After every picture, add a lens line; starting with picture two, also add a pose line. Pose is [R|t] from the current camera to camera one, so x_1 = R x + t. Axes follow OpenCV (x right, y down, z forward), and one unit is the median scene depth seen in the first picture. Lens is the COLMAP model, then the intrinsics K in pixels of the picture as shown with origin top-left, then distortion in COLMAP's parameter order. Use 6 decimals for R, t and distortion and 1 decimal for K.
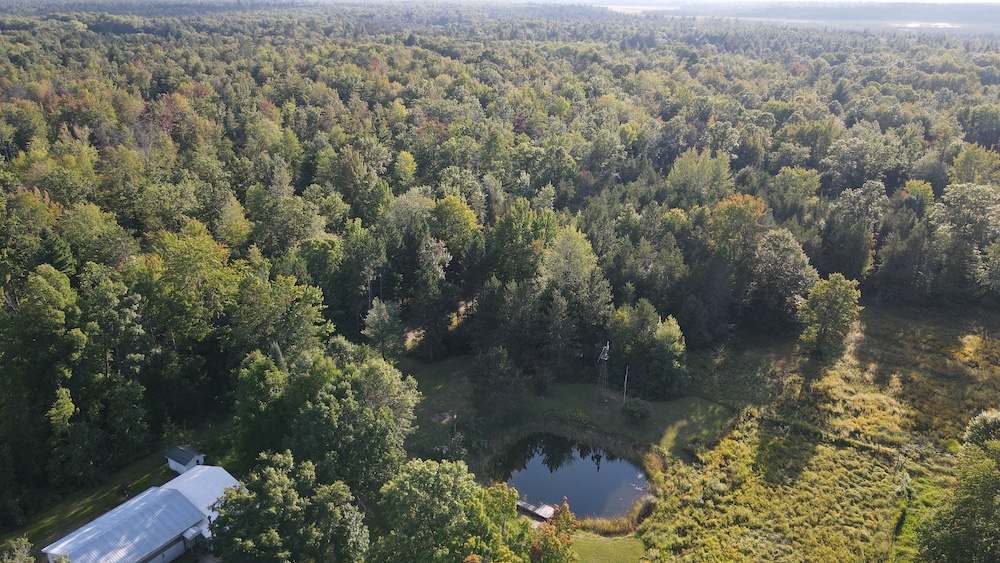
lens RADIAL K [[738.1, 0, 498.9], [0, 738.1, 286.2], [0, 0, 1]] dist [-0.002488, 0.021995]
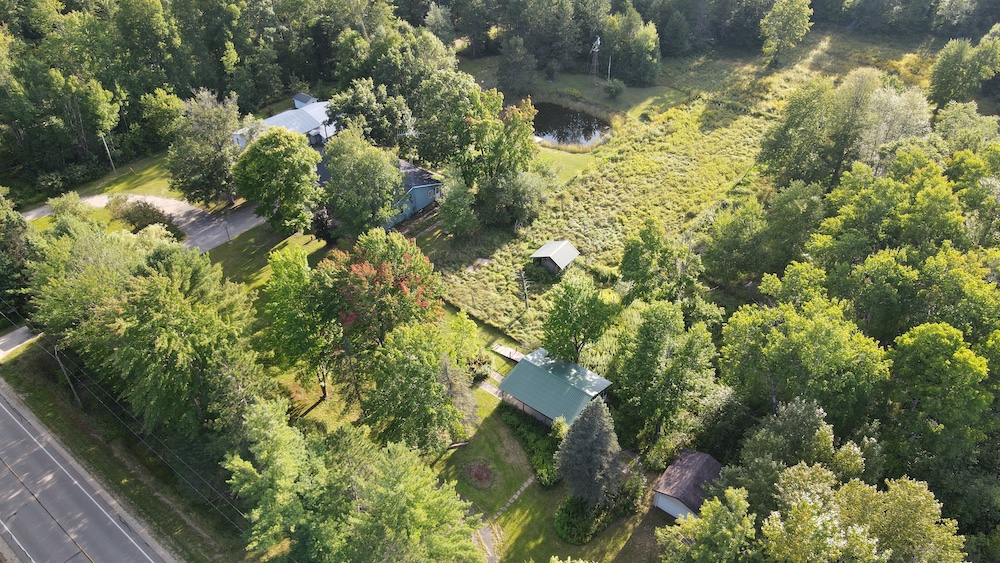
lens RADIAL K [[738.1, 0, 496.3], [0, 738.1, 287.2], [0, 0, 1]] dist [-0.002488, 0.021995]
pose [[0.992471, 0.064716, -0.103991, 0.124268], [-0.032800, 0.958435, 0.283419, 0.129461], [0.118010, -0.277874, 0.953341, -0.423753]]
